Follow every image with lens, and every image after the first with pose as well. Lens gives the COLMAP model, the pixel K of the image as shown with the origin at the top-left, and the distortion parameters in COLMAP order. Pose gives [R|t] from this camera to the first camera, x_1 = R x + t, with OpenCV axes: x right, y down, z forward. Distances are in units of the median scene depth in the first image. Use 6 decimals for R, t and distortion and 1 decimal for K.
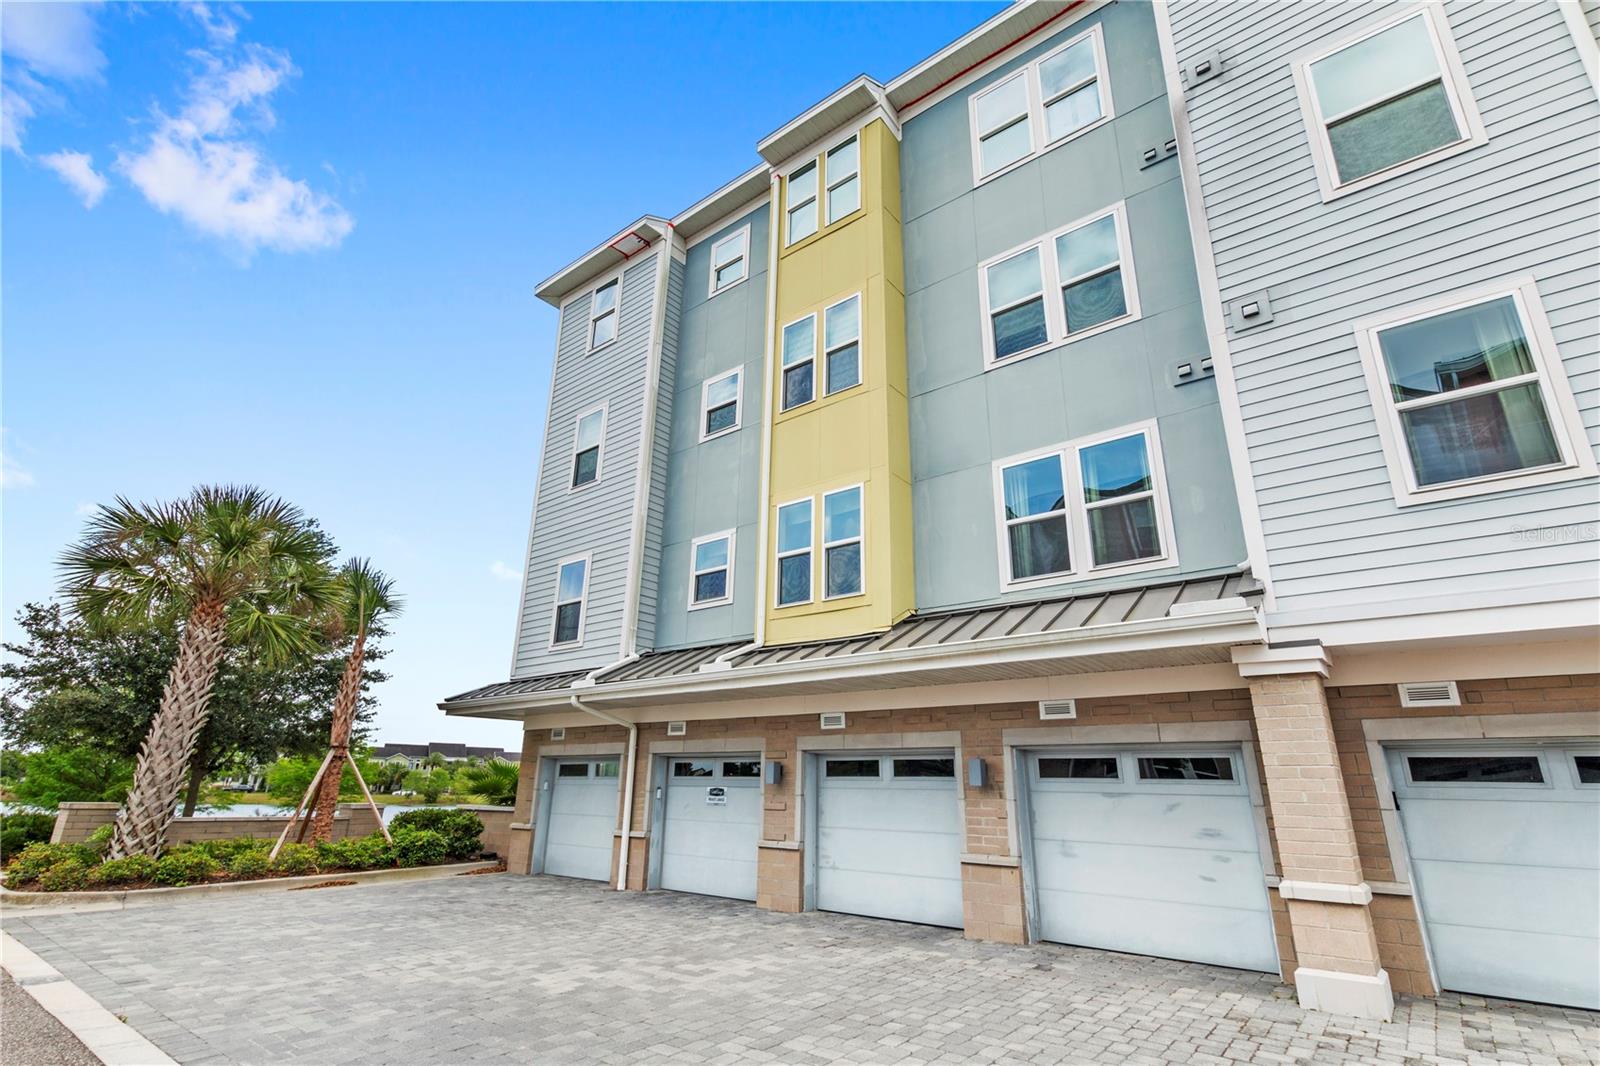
lens RADIAL K [[723.7, 0, 794.9], [0, 723.7, 535.3], [0, 0, 1]] dist [0.003224, -0.001074]
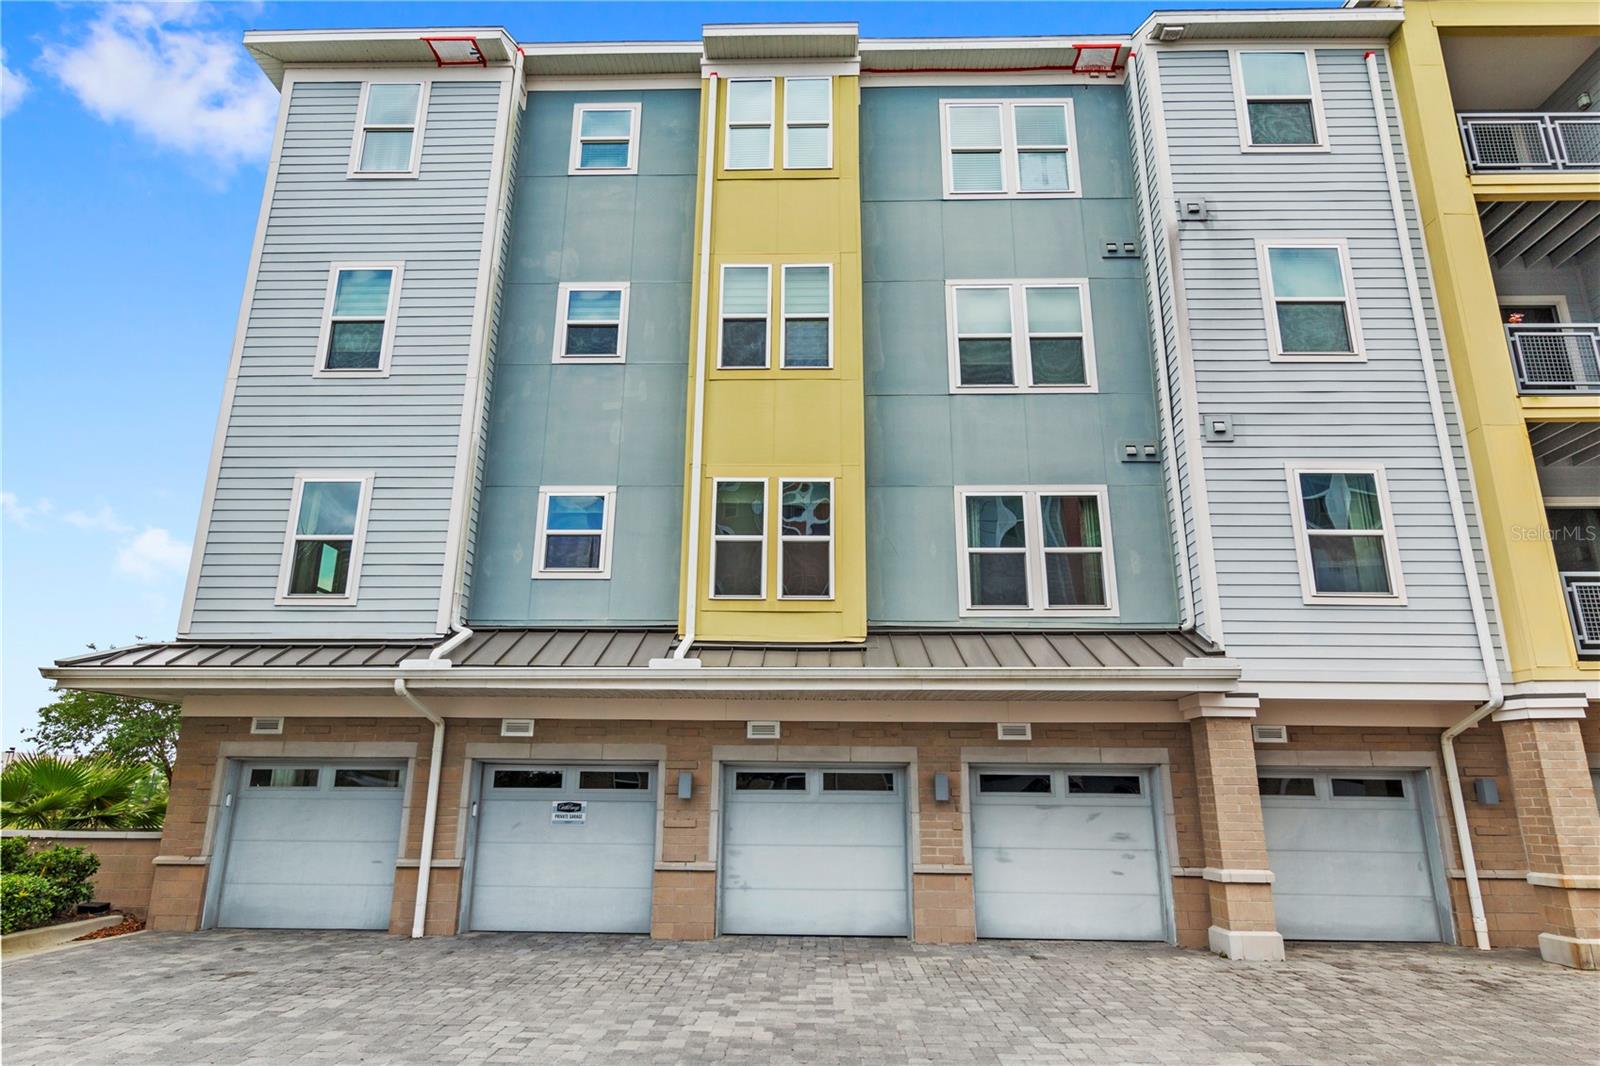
lens RADIAL K [[878.7, 0, 800.0], [0, 878.7, 533.0], [0, 0, 1]] dist [-0.005654, 0.000706]
pose [[0.816635, 0.159381, 0.554712, -0.567783], [-0.186713, 0.982387, -0.007386, 0.012633], [-0.546119, -0.097540, 0.832010, 0.079635]]
